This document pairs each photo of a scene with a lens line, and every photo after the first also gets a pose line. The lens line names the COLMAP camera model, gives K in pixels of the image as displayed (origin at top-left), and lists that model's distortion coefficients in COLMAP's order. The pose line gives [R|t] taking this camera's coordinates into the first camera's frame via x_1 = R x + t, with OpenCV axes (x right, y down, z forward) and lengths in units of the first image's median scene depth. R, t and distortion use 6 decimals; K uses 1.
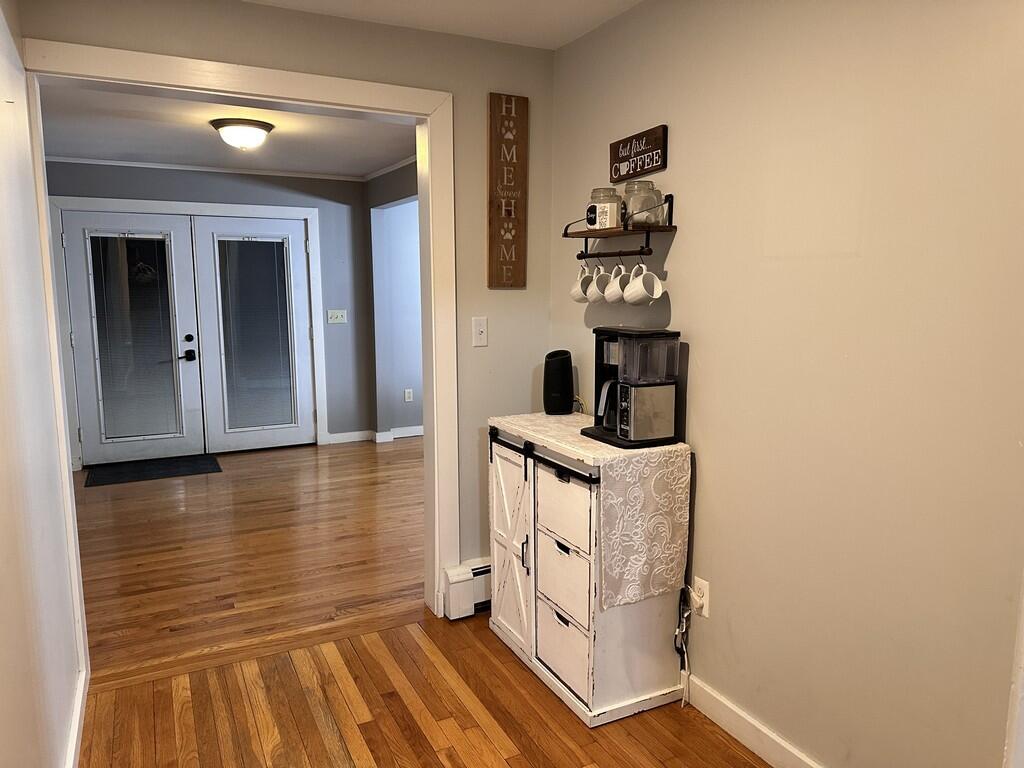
lens RADIAL K [[727.5, 0, 516.8], [0, 727.5, 382.2], [0, 0, 1]] dist [0.073909, -0.088130]
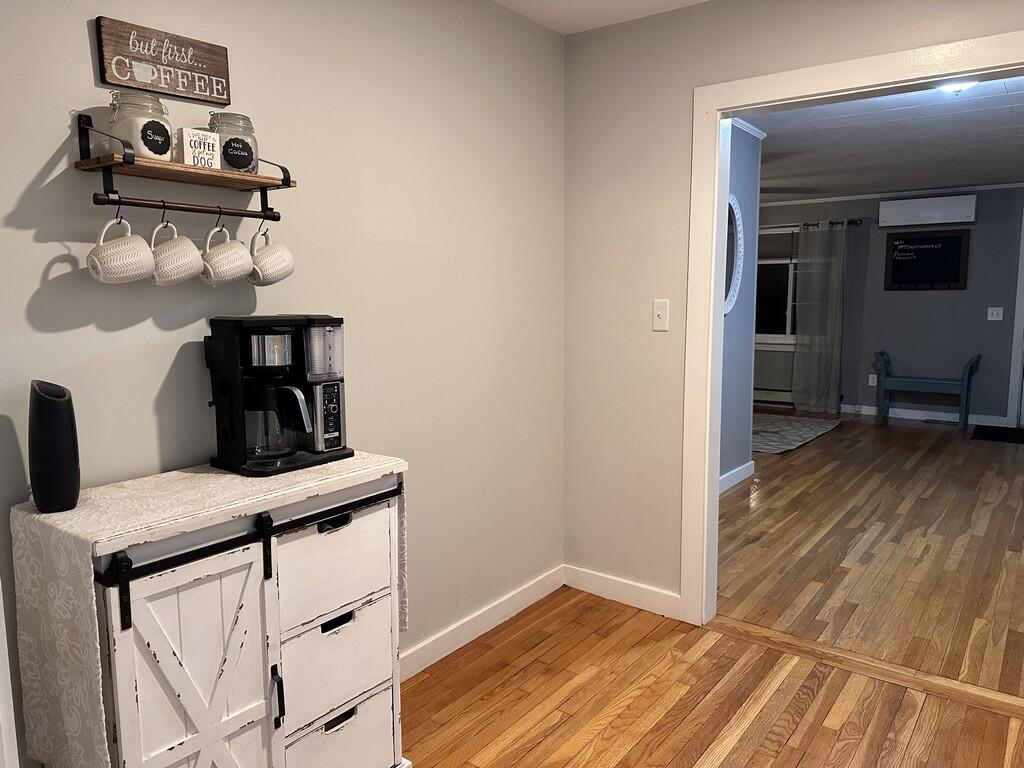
lens RADIAL K [[727.5, 0, 516.8], [0, 727.5, 382.2], [0, 0, 1]] dist [0.073909, -0.088130]
pose [[-0.447159, -0.102126, 0.888605, -0.635060], [0.125508, 0.976468, 0.175382, -0.108948], [-0.885605, 0.189951, -0.423819, 1.105883]]
